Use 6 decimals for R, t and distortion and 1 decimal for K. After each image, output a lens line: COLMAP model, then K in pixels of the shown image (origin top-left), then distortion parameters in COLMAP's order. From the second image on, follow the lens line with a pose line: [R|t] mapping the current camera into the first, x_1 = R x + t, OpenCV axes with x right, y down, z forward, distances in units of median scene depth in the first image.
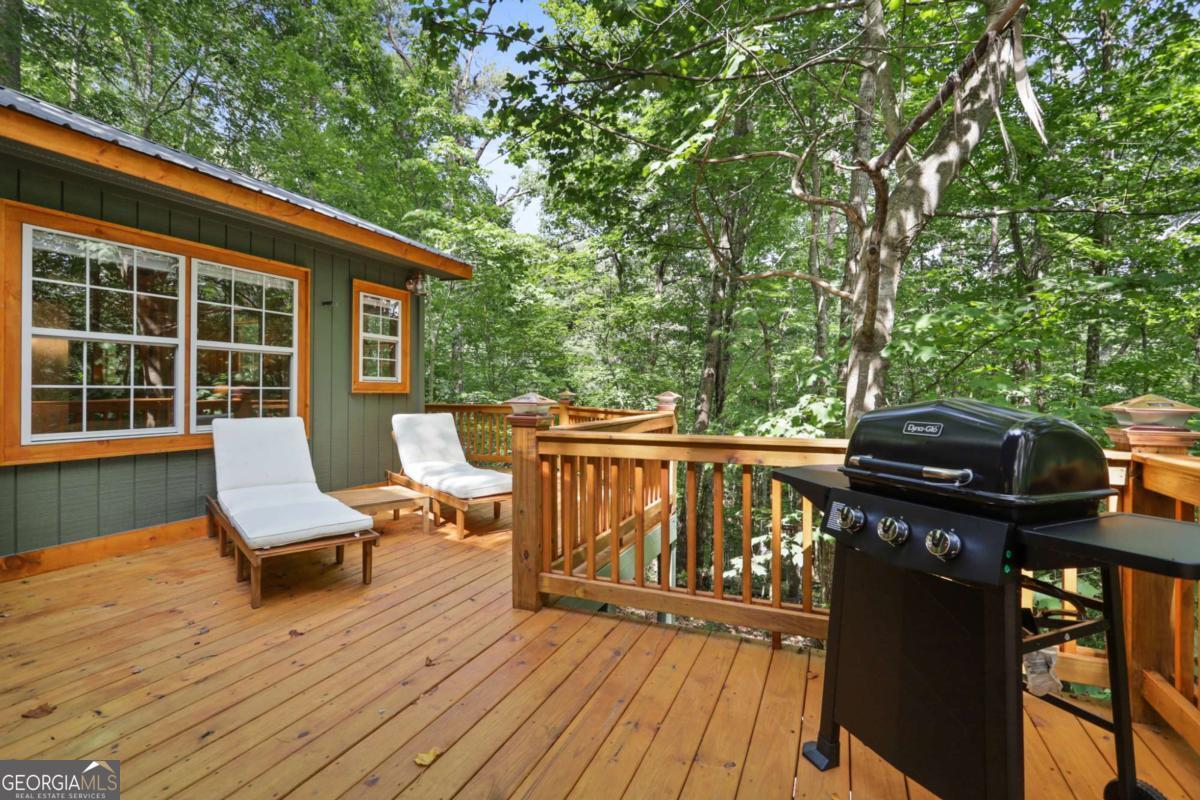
lens RADIAL K [[569.8, 0, 602.0], [0, 569.8, 391.5], [0, 0, 1]] dist [-0.015087, -0.002284]
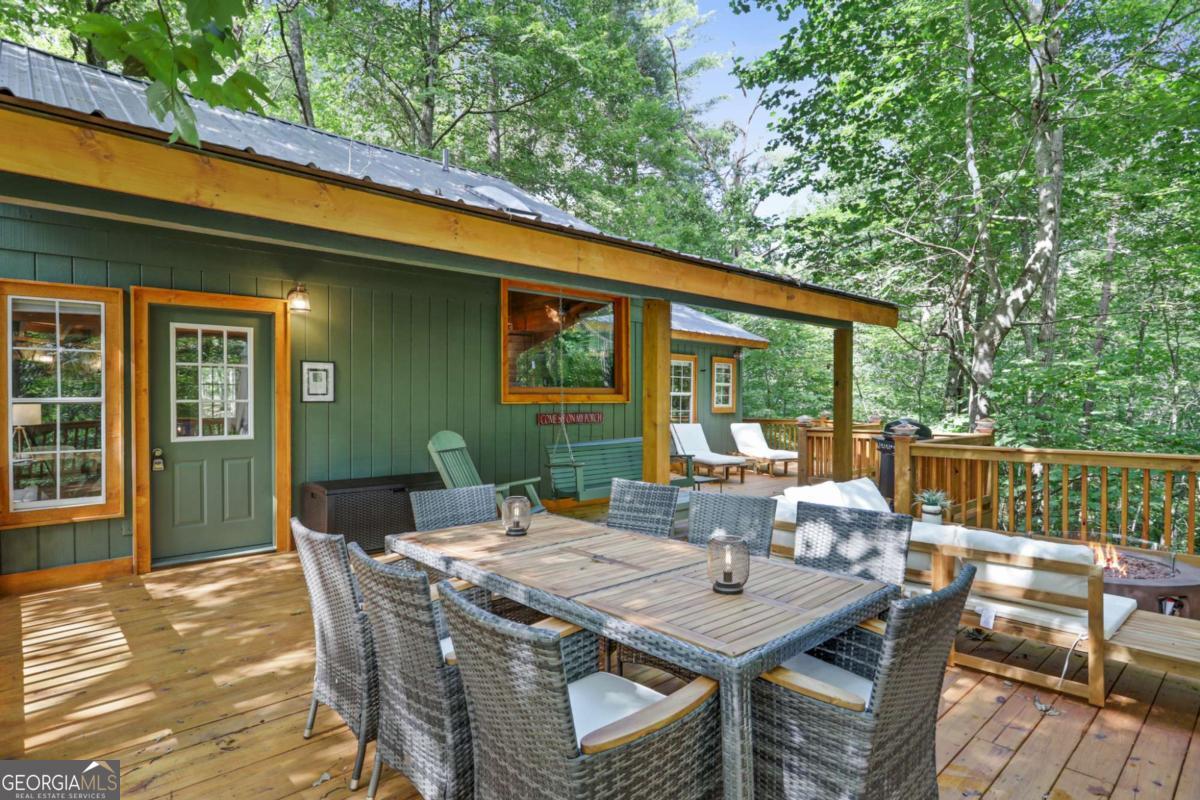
lens RADIAL K [[642.8, 0, 603.4], [0, 642.8, 402.7], [0, 0, 1]] dist [-0.002934, -0.000321]
pose [[0.912891, -0.002469, -0.408197, 0.181178], [0.001622, 0.999996, -0.002420, -0.035059], [0.408201, 0.001547, 0.912891, -1.561098]]
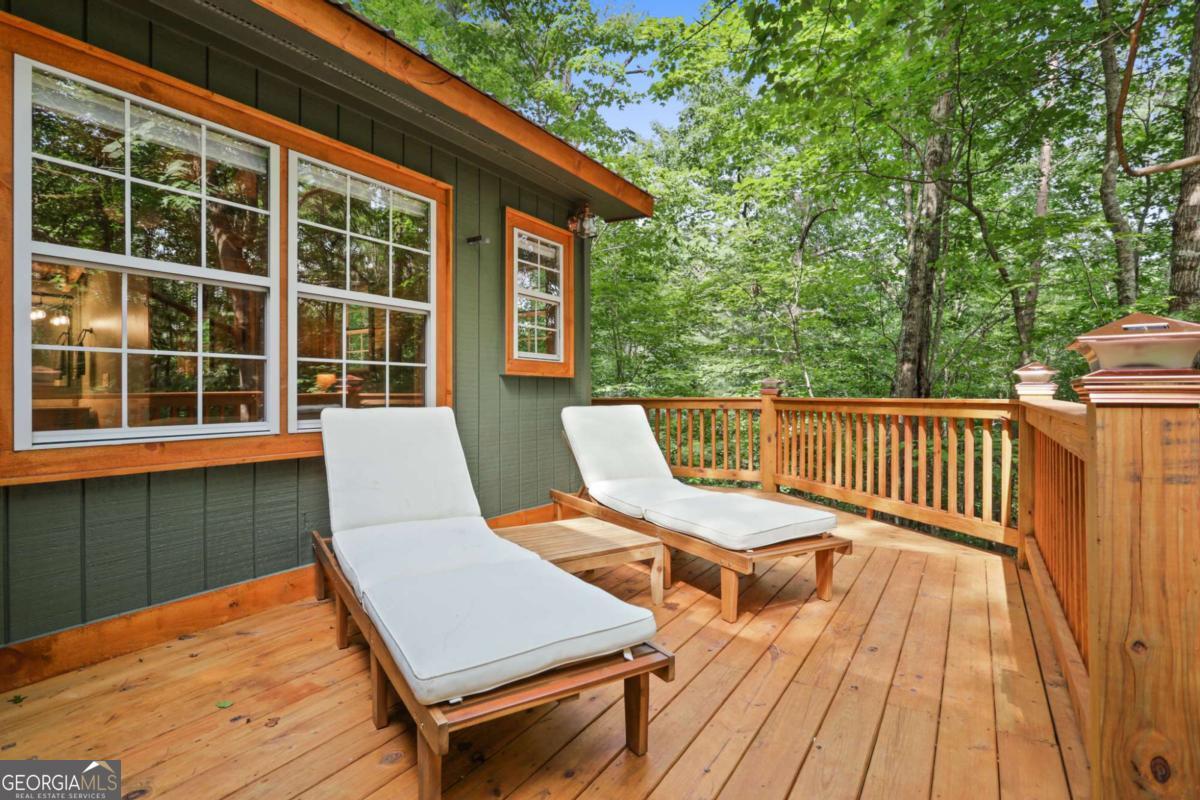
lens RADIAL K [[617.2, 0, 594.5], [0, 617.2, 391.7], [0, 0, 1]] dist [-0.025232, -0.000281]
pose [[0.985377, -0.010931, -0.170036, -0.259099], [0.010428, 0.999938, -0.003854, 0.032514], [0.170067, 0.002025, 0.985430, 0.360036]]
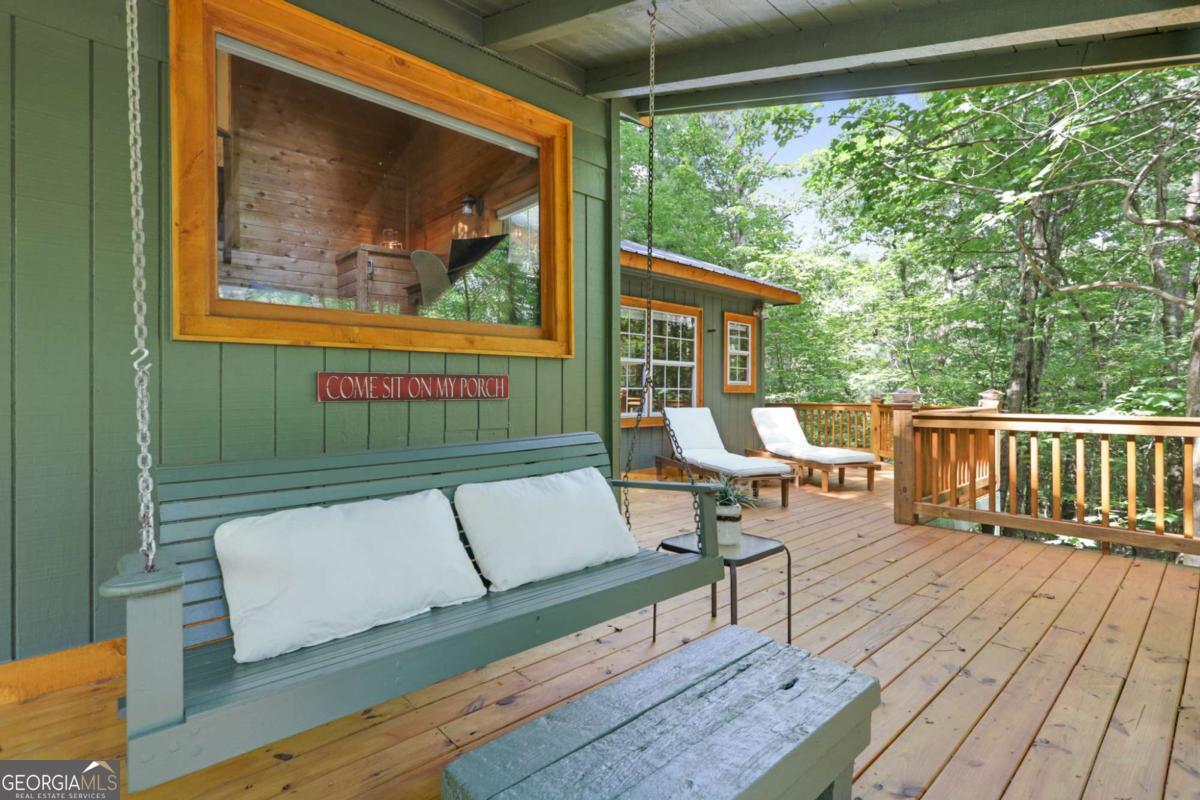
lens RADIAL K [[569.8, 0, 600.1], [0, 569.8, 396.2], [0, 0, 1]] dist [-0.015087, -0.002284]
pose [[0.905949, -0.004790, -0.423361, -0.147859], [0.004108, 0.999988, -0.002523, 0.016673], [0.423368, 0.000546, 0.905958, -0.507136]]
